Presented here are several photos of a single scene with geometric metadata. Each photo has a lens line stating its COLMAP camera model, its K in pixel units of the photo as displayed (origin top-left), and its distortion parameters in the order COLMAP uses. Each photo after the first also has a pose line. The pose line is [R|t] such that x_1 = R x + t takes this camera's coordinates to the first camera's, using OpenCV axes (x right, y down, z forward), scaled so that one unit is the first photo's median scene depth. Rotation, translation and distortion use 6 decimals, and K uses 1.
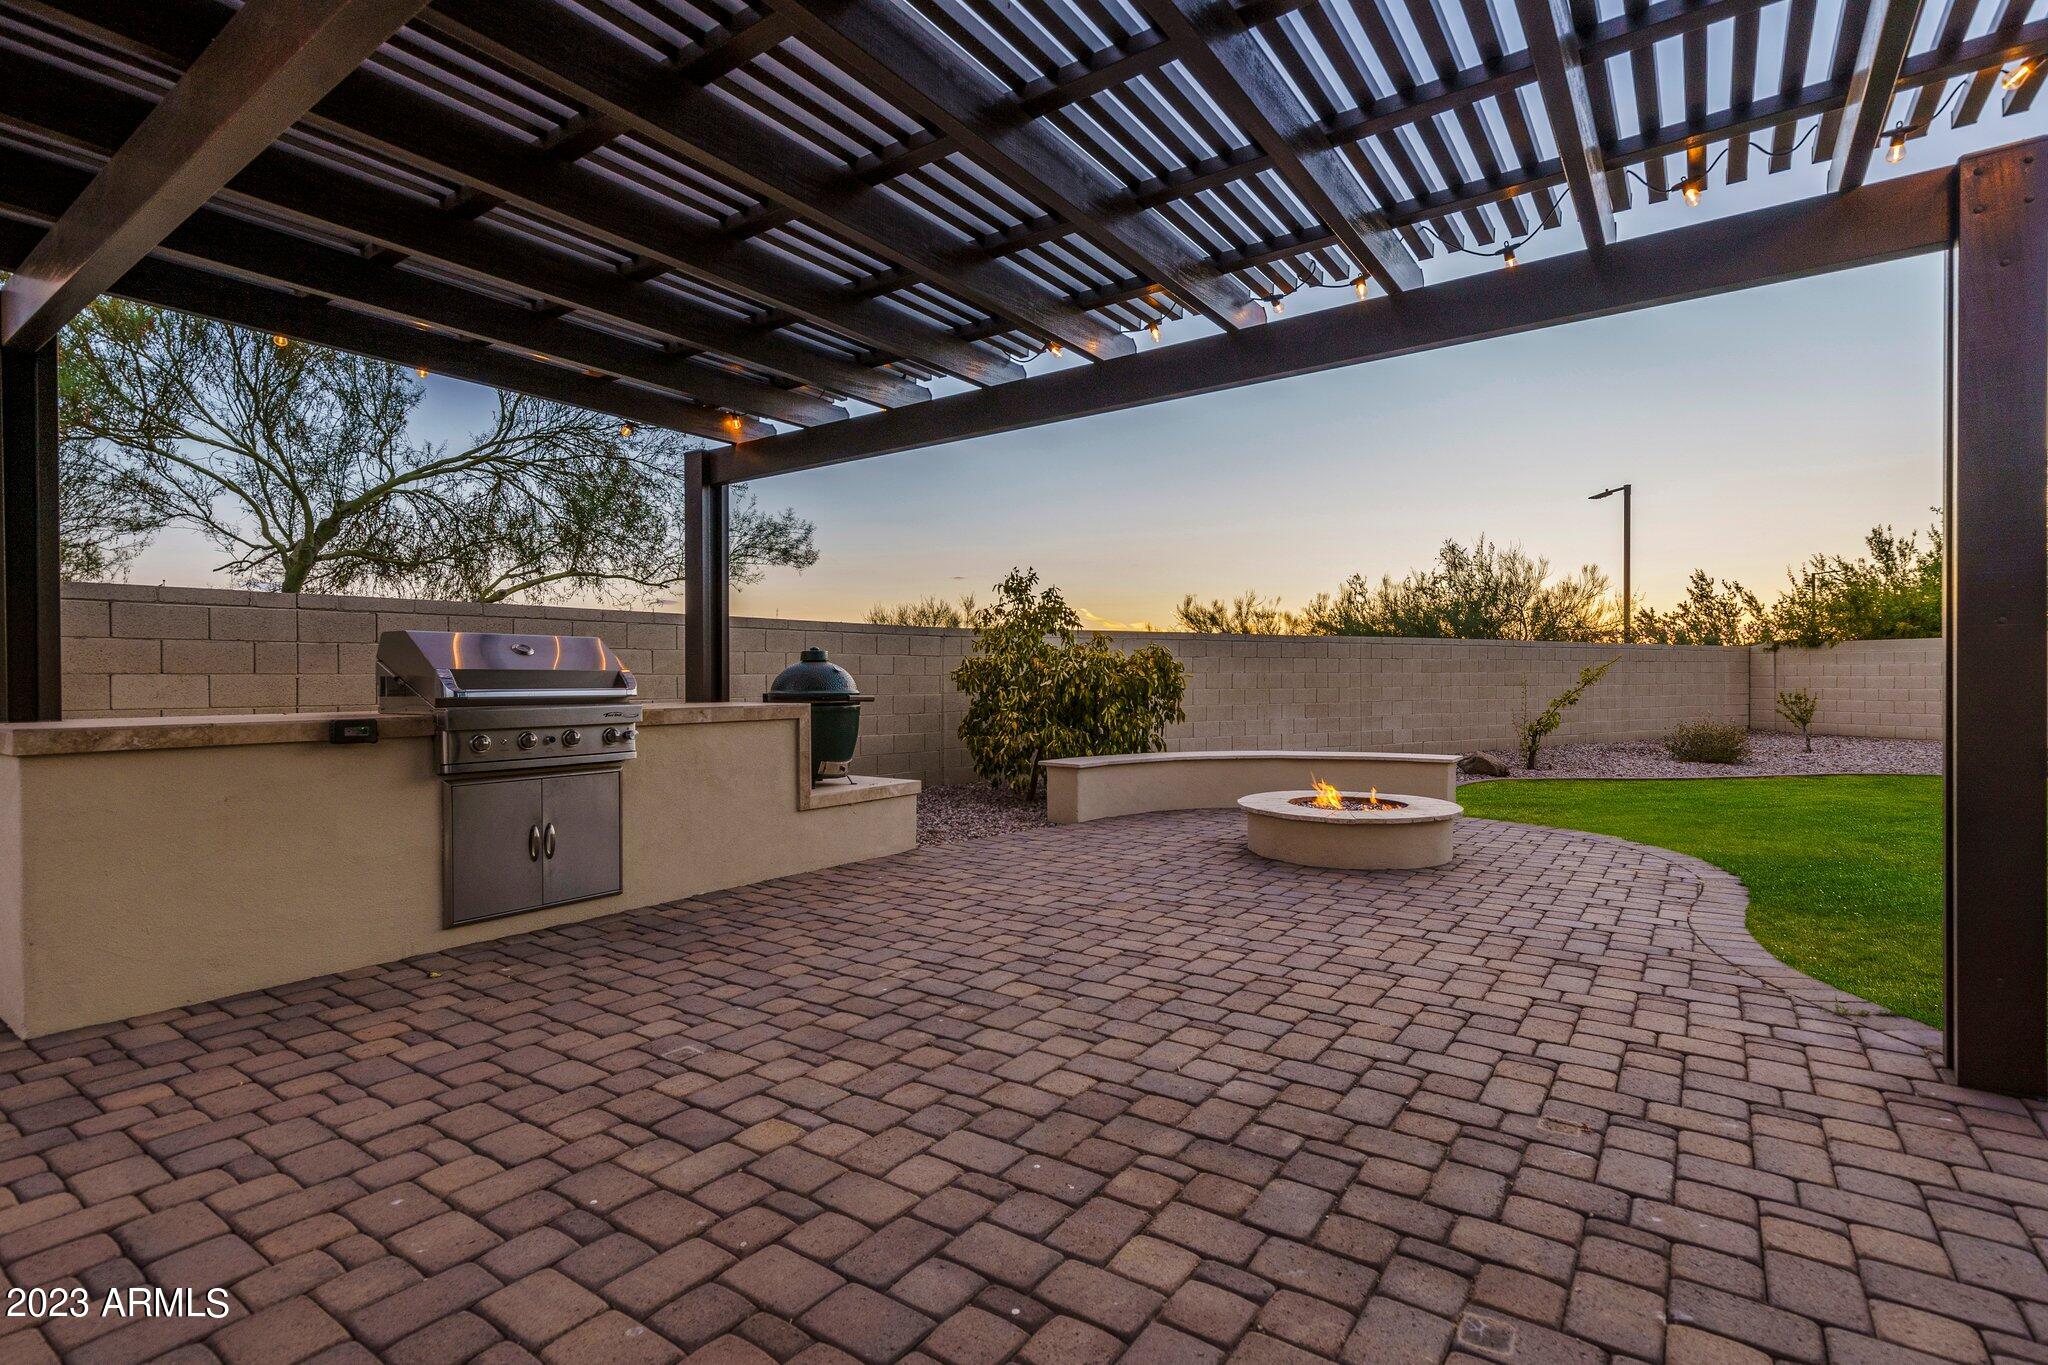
lens RADIAL K [[968.7, 0, 1036.1], [0, 968.7, 682.5], [0, 0, 1]] dist [0.002202, -0.000910]
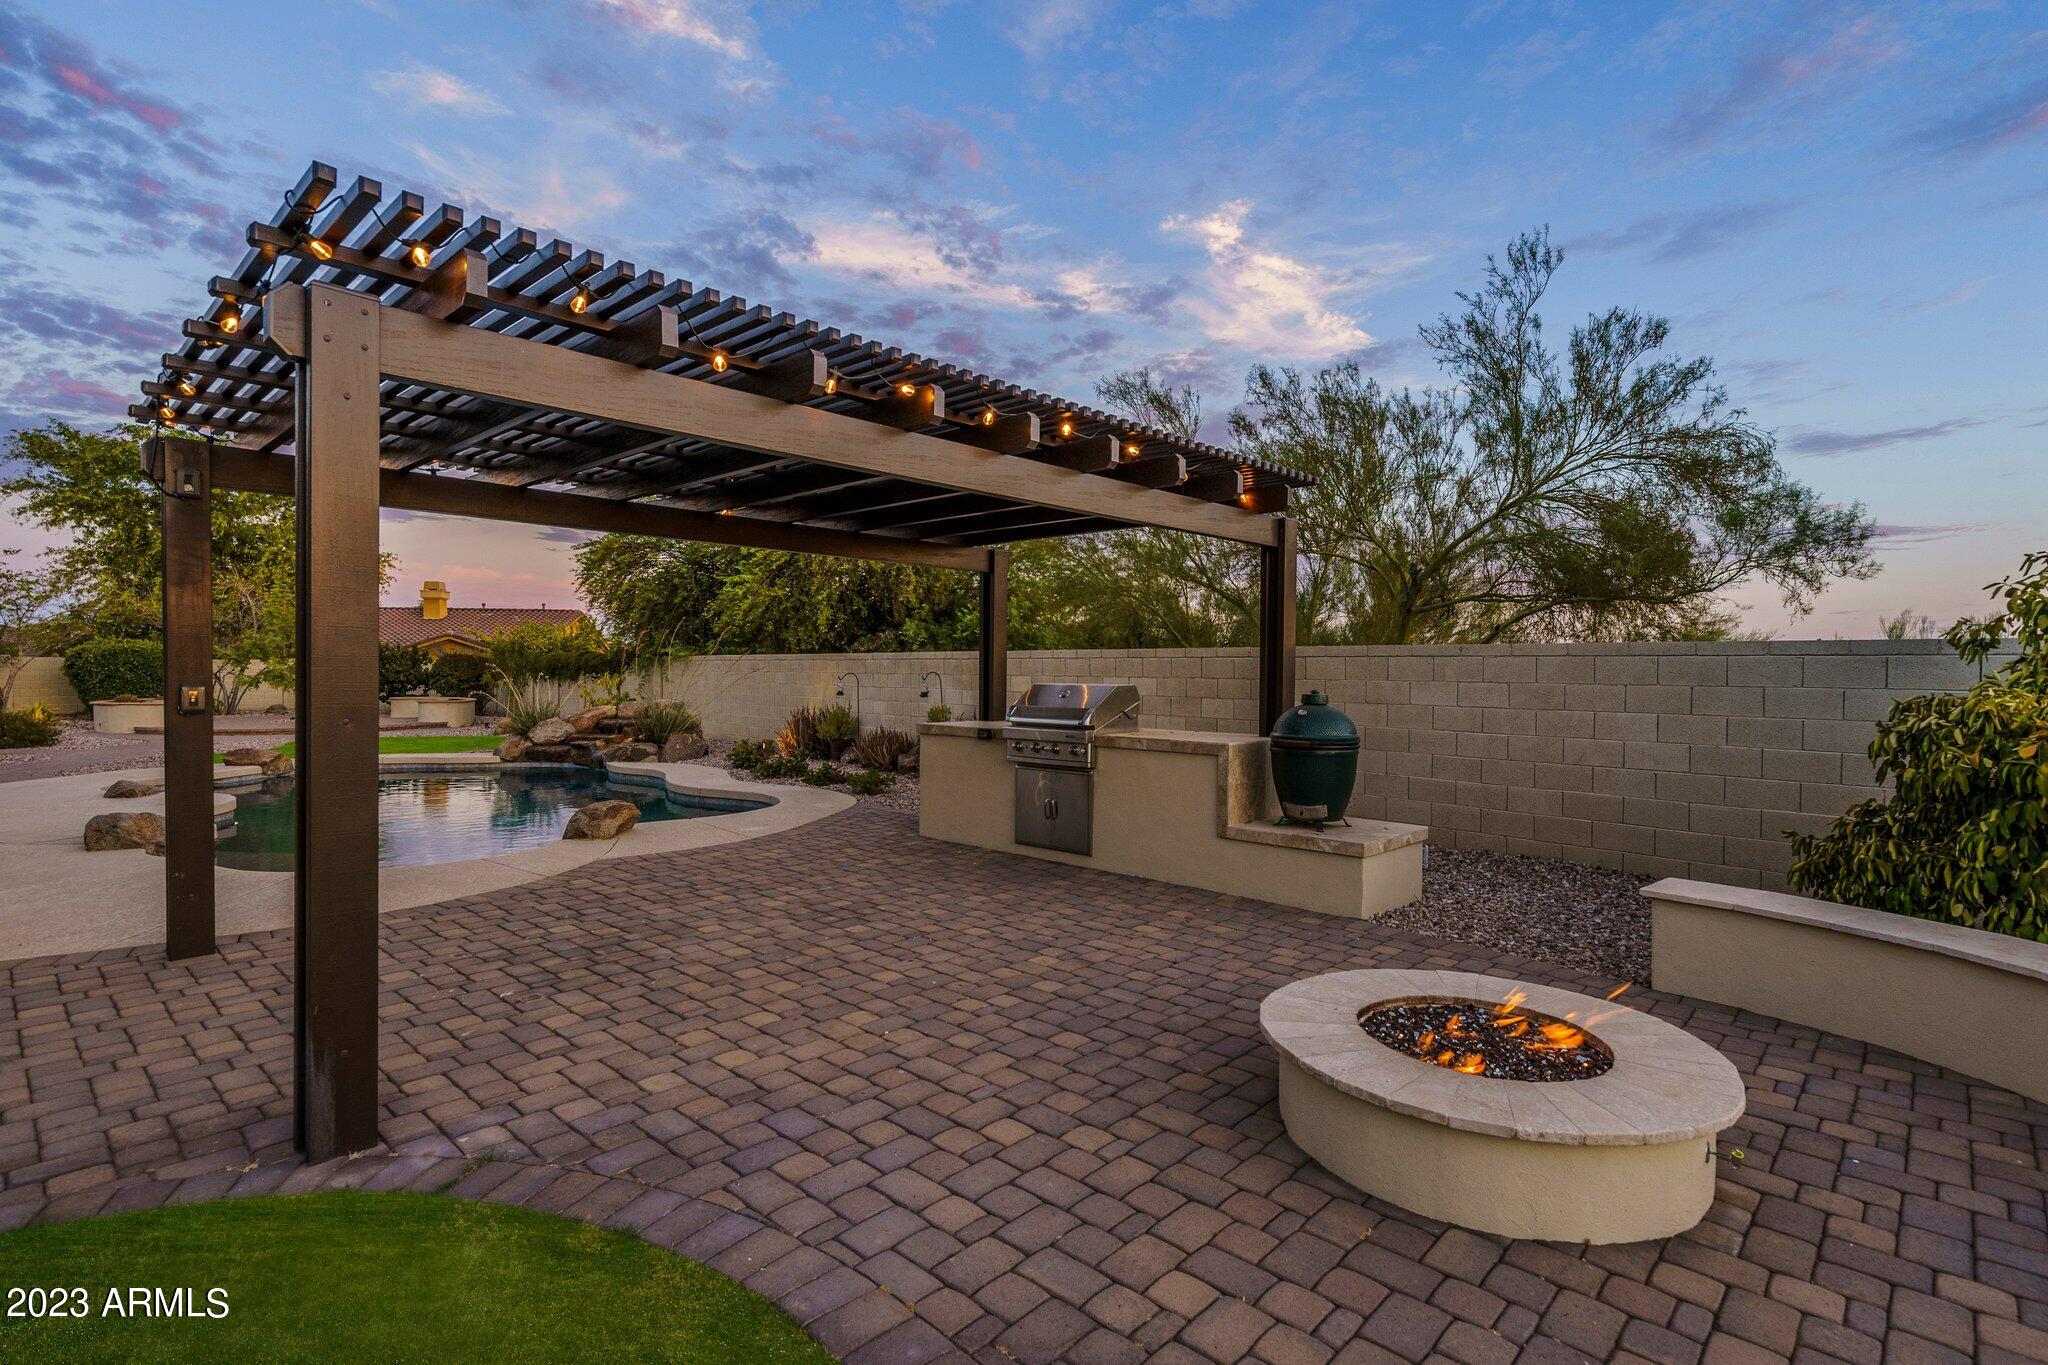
lens RADIAL K [[1008.0, 0, 1023.4], [0, 1008.0, 673.6], [0, 0, 1]] dist [0.002781, 0.001408]
pose [[-0.153673, 0.011170, -0.988059, 1.260873], [-0.005604, 0.999910, 0.012175, -0.096574], [0.988106, 0.007408, -0.153597, 1.228249]]
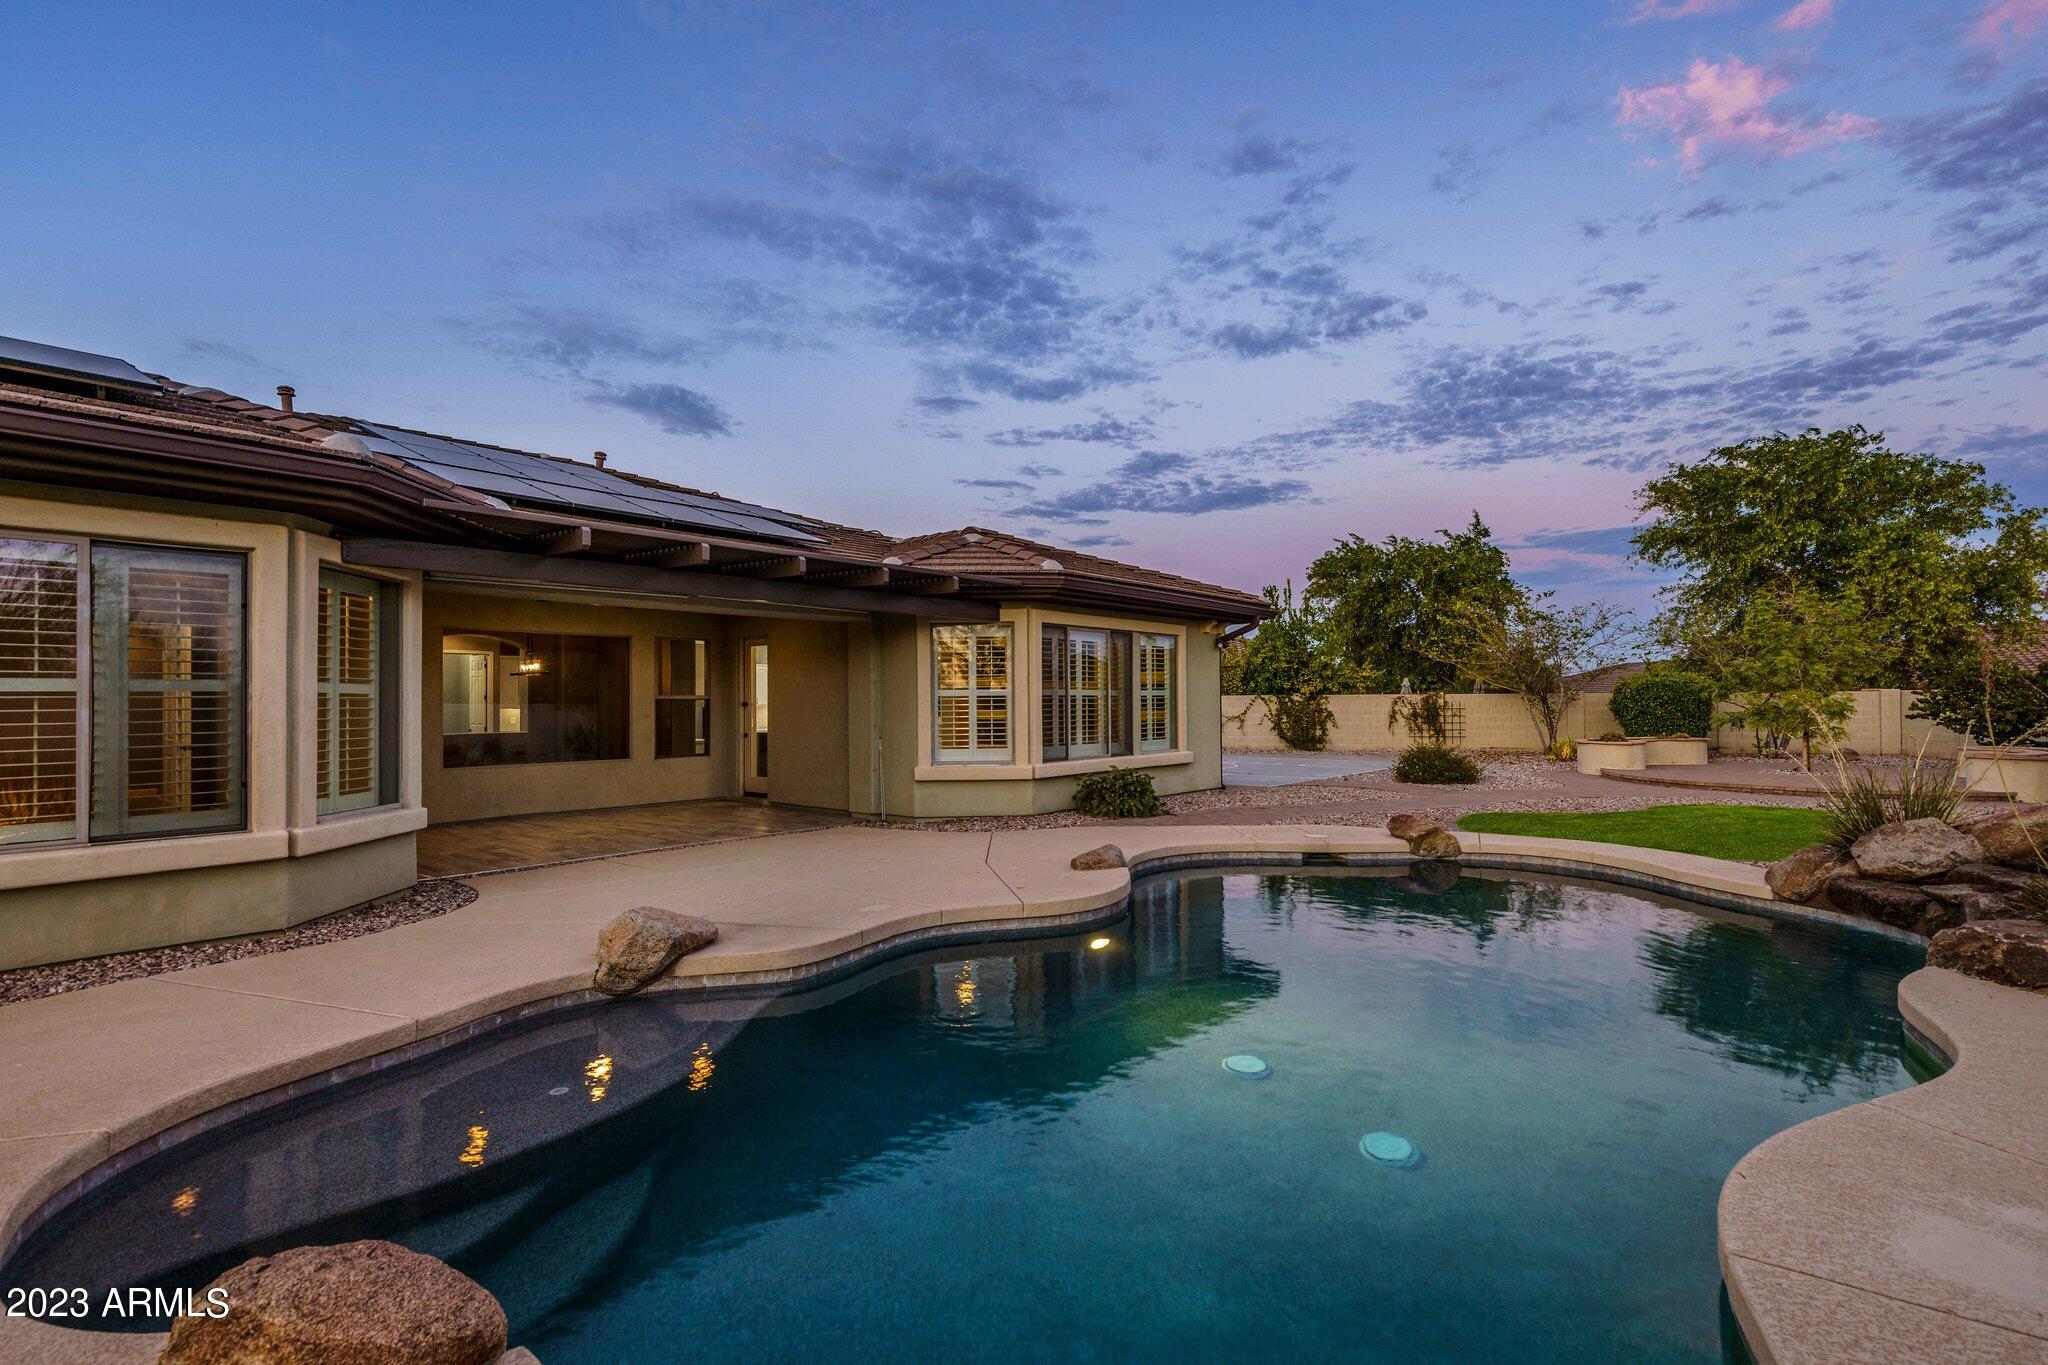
lens RADIAL K [[928.0, 0, 1033.4], [0, 928.0, 685.2], [0, 0, 1]] dist [0.001619, -0.000394]
pose [[-0.995073, 0.017982, 0.097502, -1.037129], [0.016233, 0.999693, -0.018694, -0.082680], [-0.097808, -0.017019, -0.995060, 0.505640]]
